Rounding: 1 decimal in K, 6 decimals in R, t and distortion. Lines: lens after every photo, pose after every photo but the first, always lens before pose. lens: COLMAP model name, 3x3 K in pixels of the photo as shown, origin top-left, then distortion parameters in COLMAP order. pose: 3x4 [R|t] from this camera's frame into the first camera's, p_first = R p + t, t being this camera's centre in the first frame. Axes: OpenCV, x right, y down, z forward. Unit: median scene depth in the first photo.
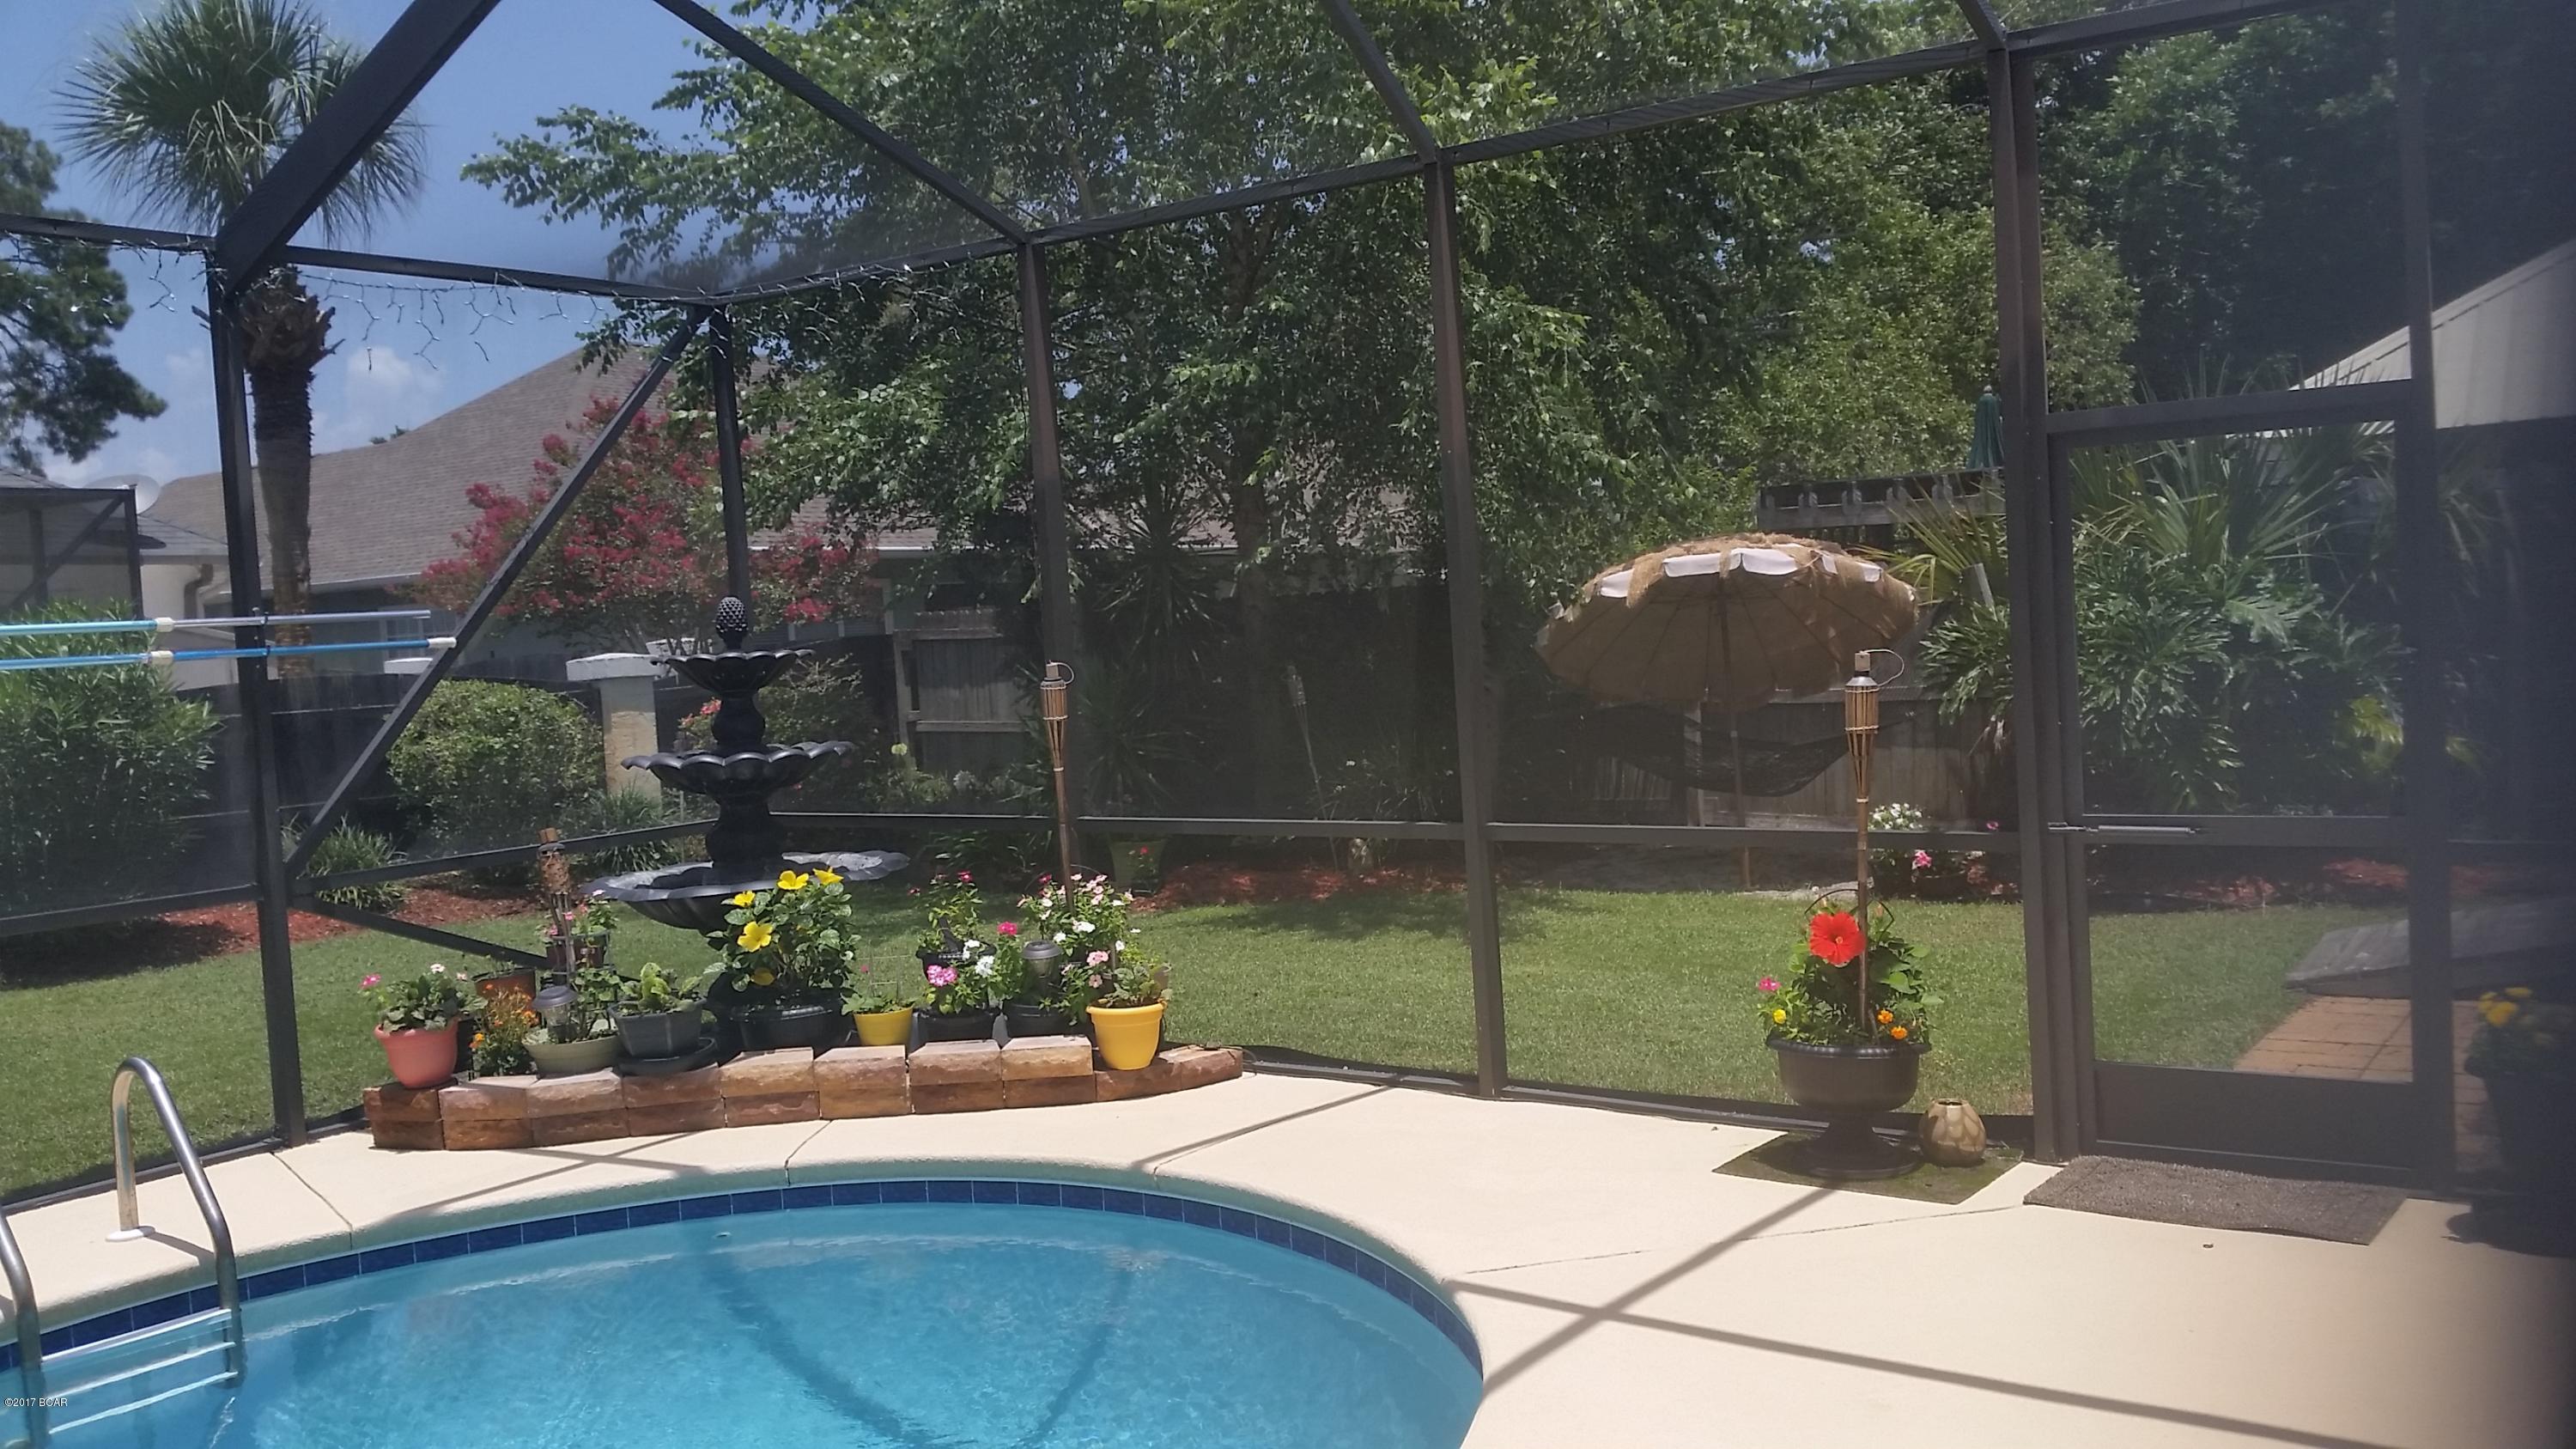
lens RADIAL K [[2074.2, 0, 1288.0], [0, 2074.2, 724.5], [0, 0, 1]] dist [0.090026, 0.002787]
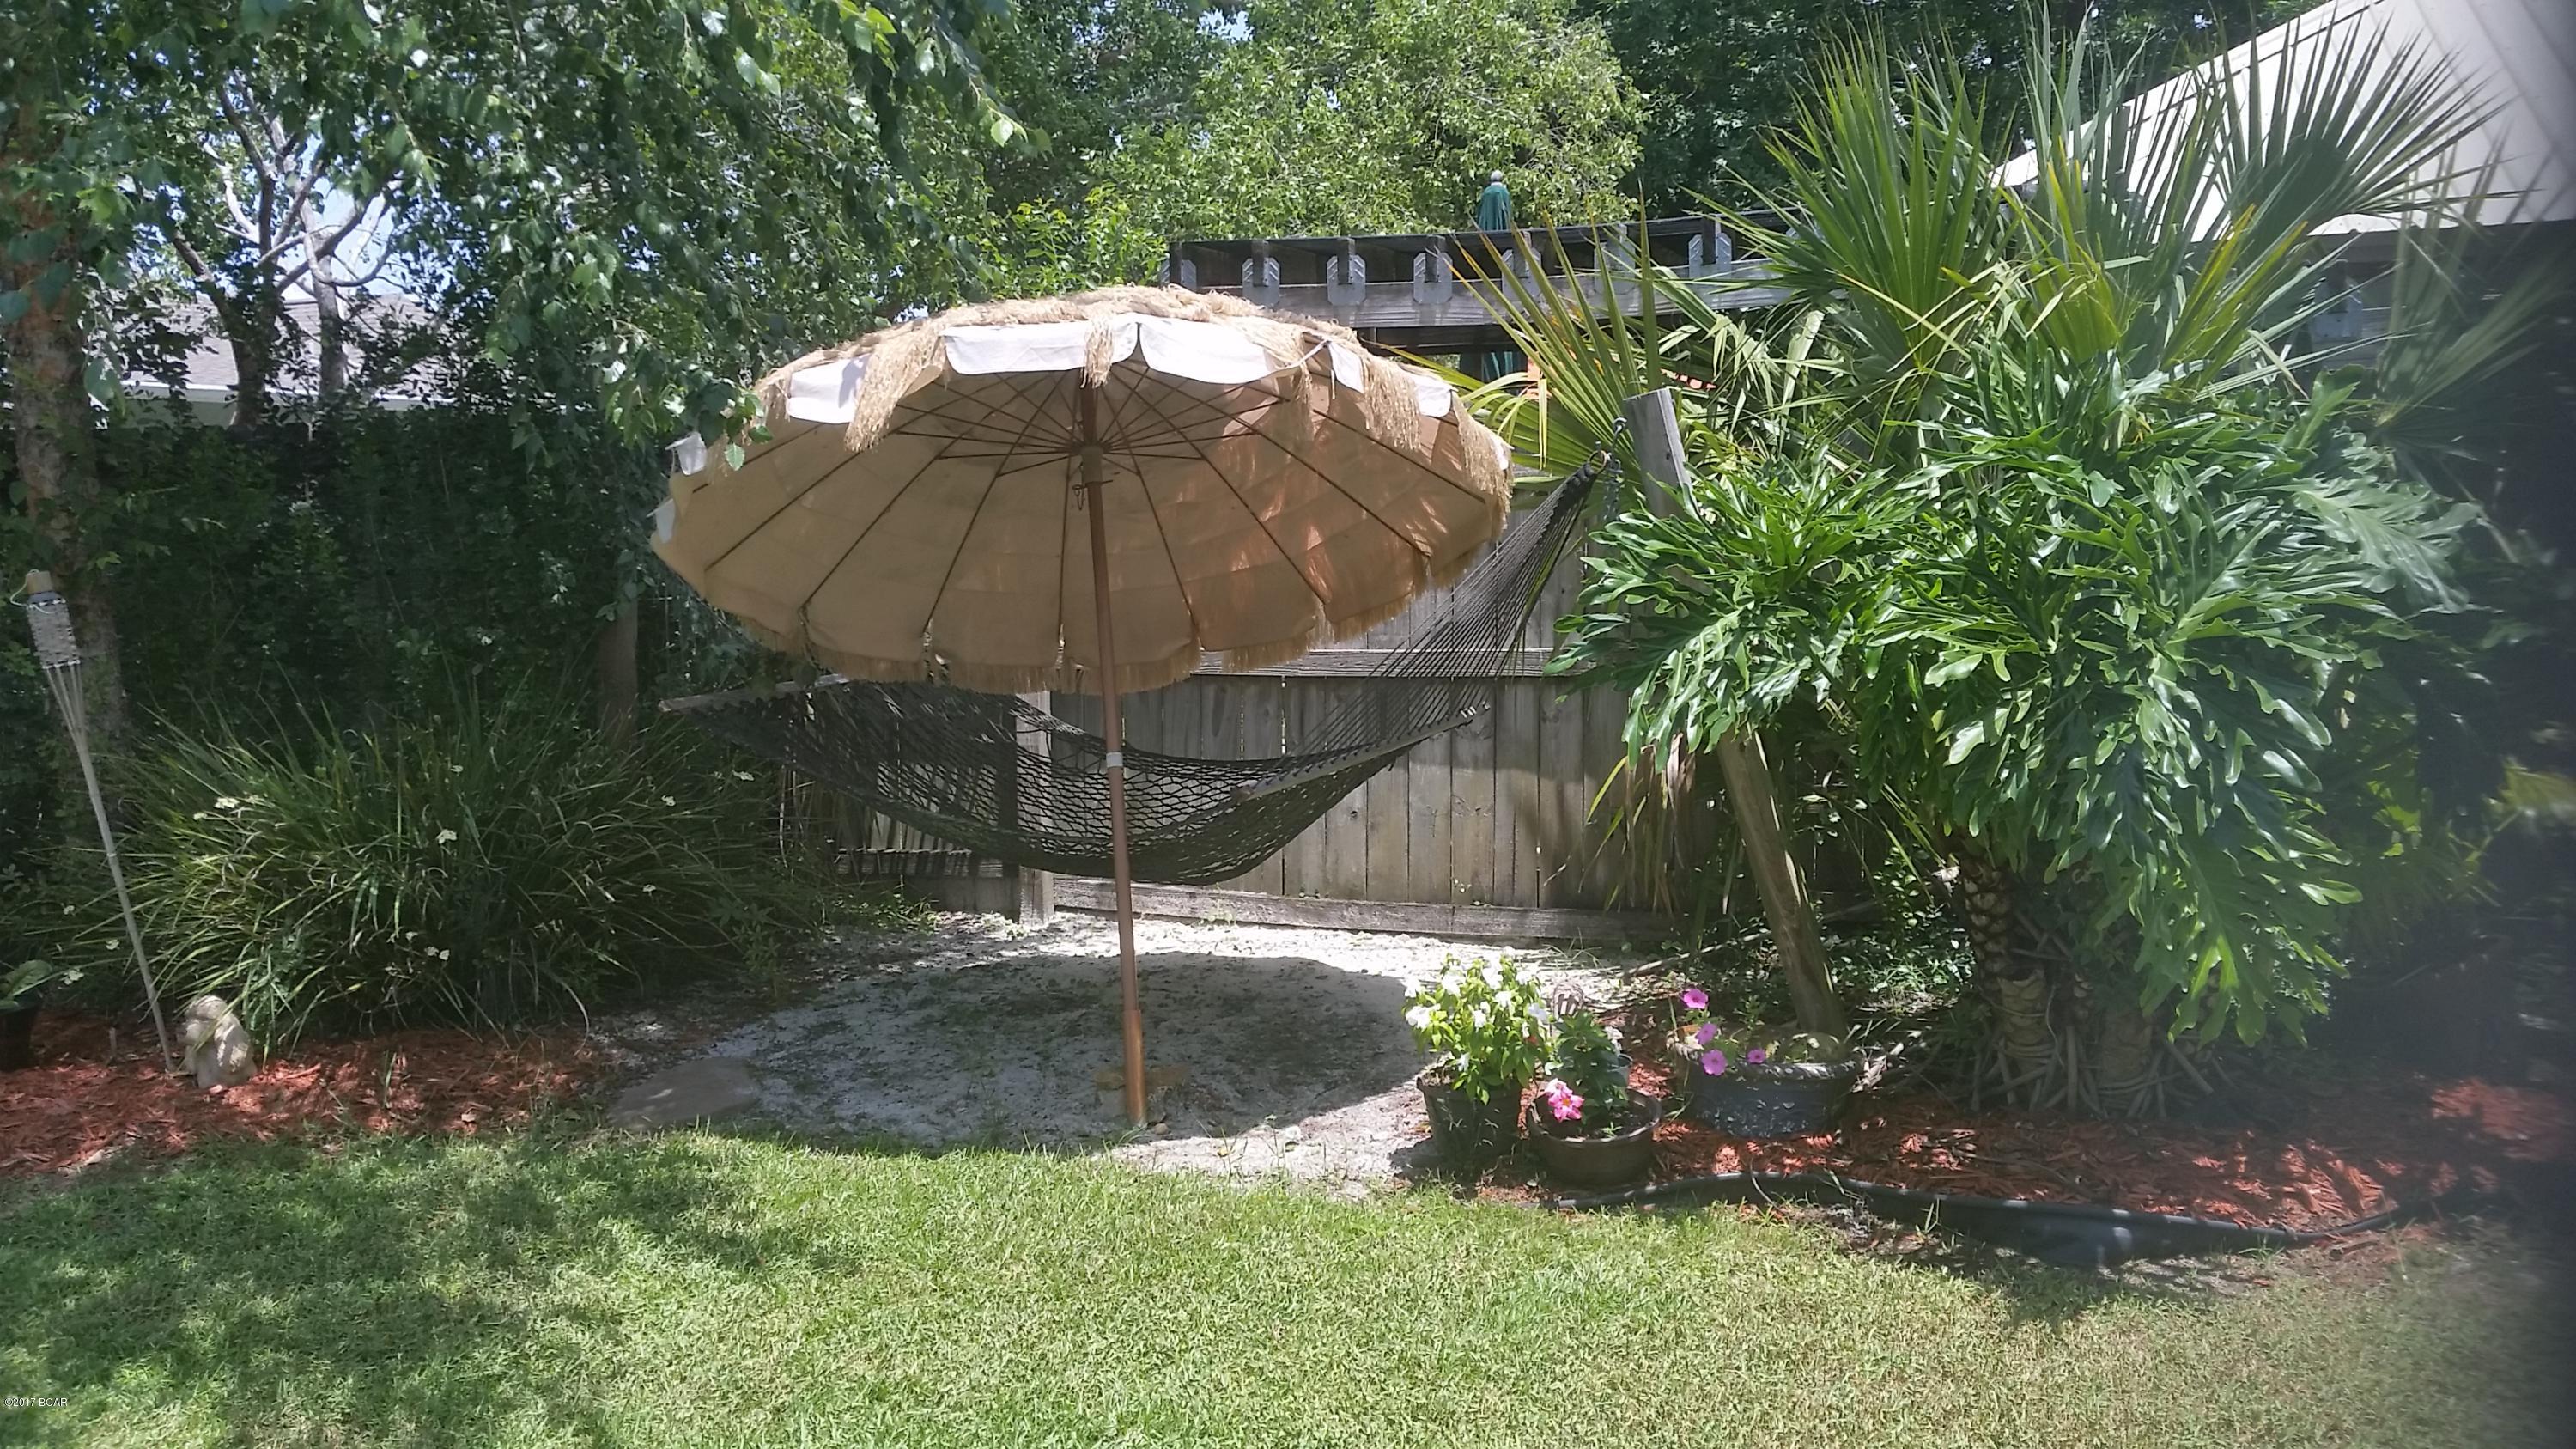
lens RADIAL K [[2074.2, 0, 1288.0], [0, 2074.2, 724.5], [0, 0, 1]] dist [0.090026, 0.002787]
pose [[0.956006, 0.005719, 0.293292, 0.114358], [-0.018155, 0.999047, 0.039697, -0.019856], [-0.292785, -0.043276, 0.955198, 0.541494]]
